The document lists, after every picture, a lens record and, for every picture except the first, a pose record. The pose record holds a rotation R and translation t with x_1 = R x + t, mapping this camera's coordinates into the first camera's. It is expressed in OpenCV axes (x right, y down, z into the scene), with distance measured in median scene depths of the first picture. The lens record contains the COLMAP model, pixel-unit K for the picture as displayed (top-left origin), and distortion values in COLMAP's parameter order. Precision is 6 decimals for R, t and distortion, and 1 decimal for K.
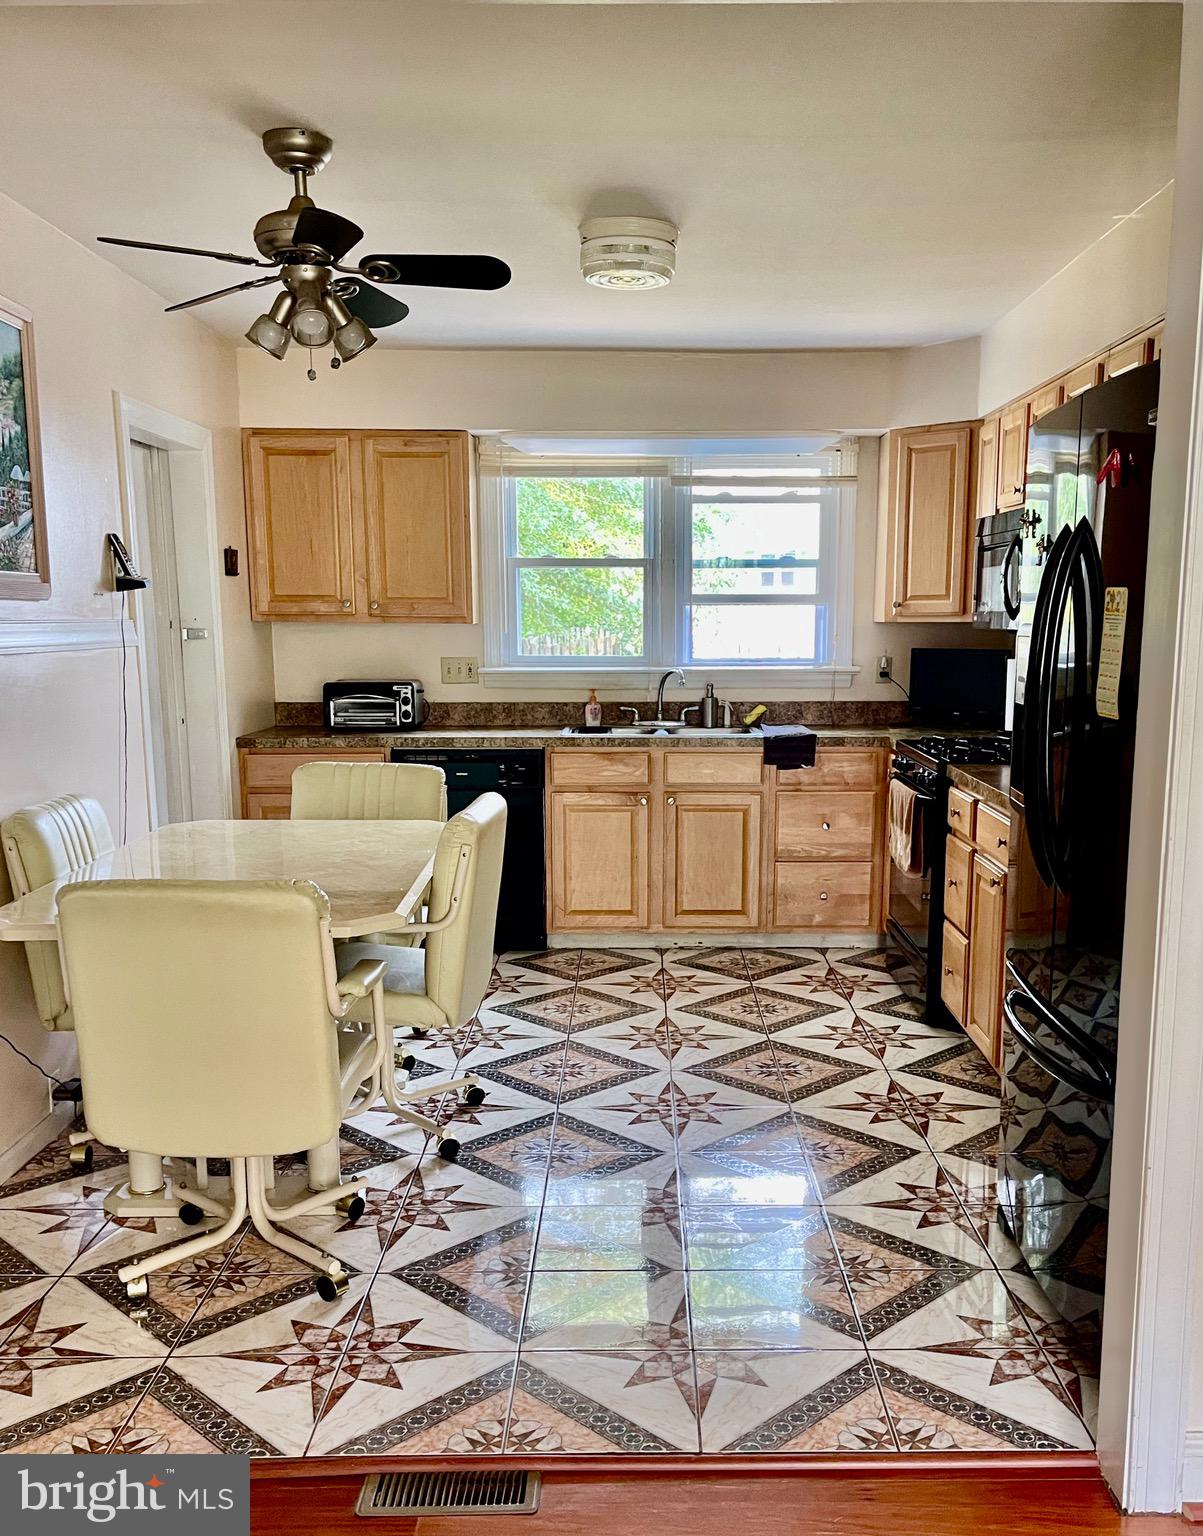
lens RADIAL K [[1358.0, 0, 602.7], [0, 1358.0, 851.3], [0, 0, 1]] dist [0.002476, -0.321559]
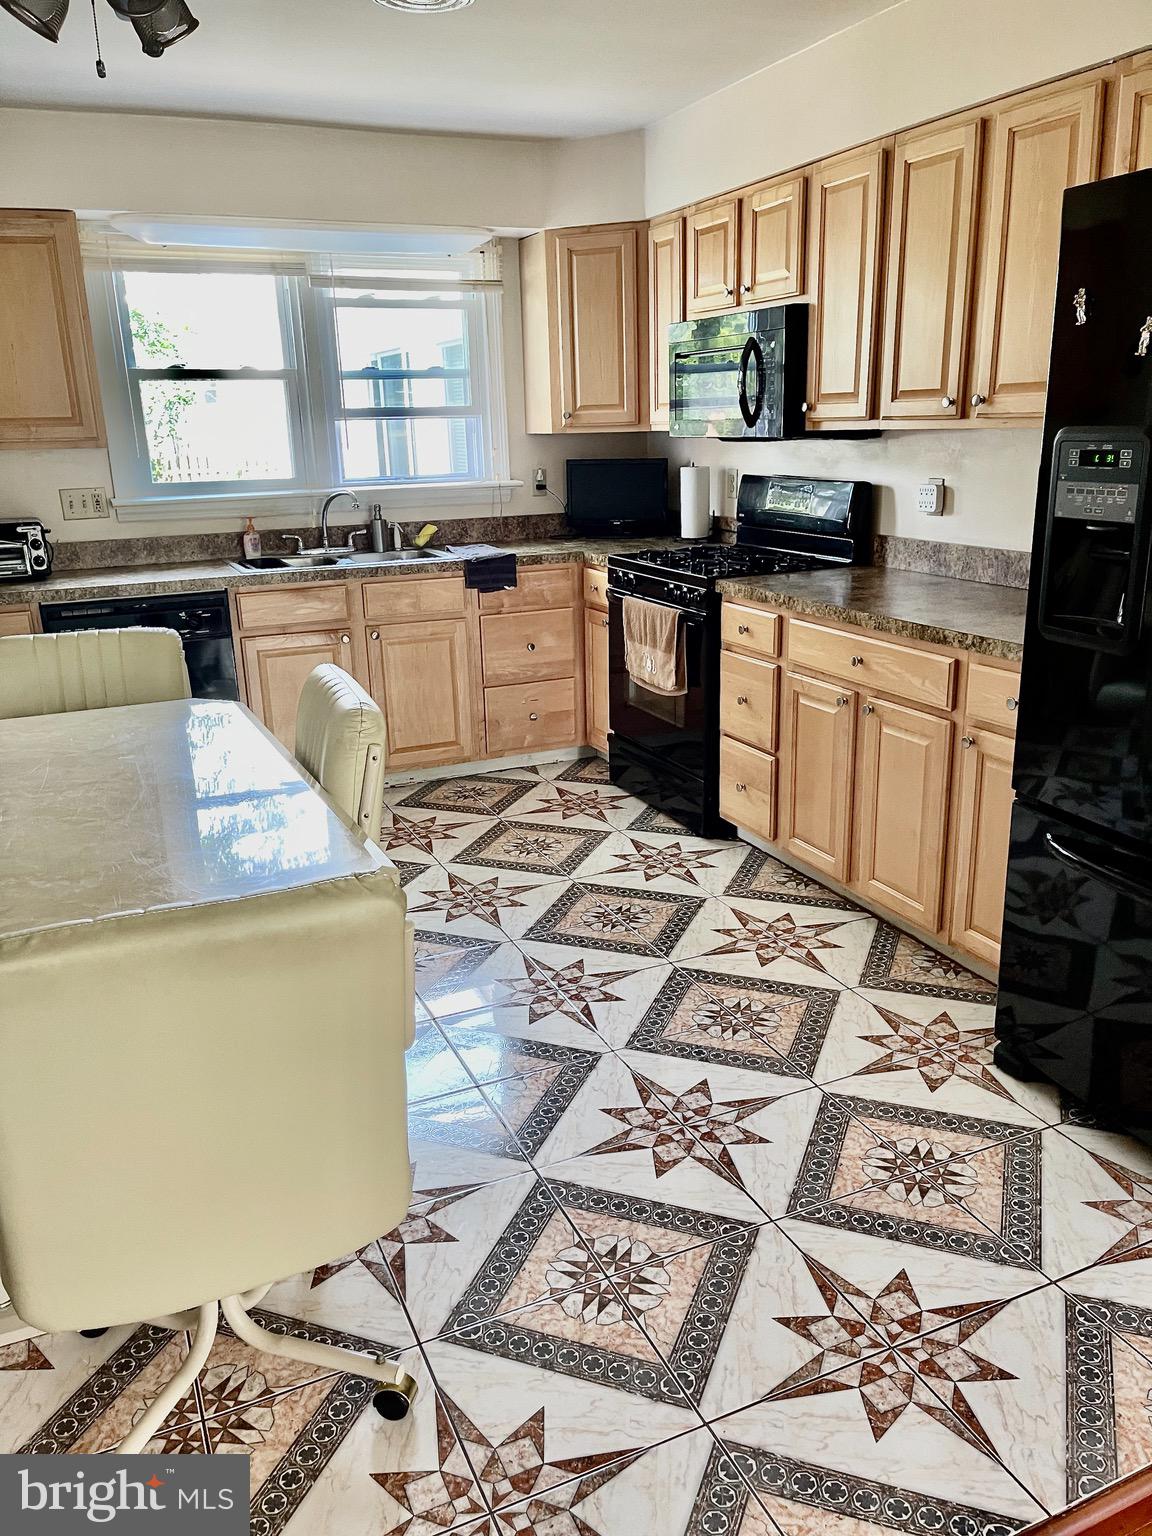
lens RADIAL K [[1150.0, 0, 576.0], [0, 1150.0, 768.0], [0, 0, 1]] dist [0.000725, -0.058948]
pose [[0.902620, -0.140628, 0.406818, -0.157849], [0.092318, 0.986379, 0.136141, -0.041707], [-0.420422, -0.085327, 0.903308, 0.216549]]
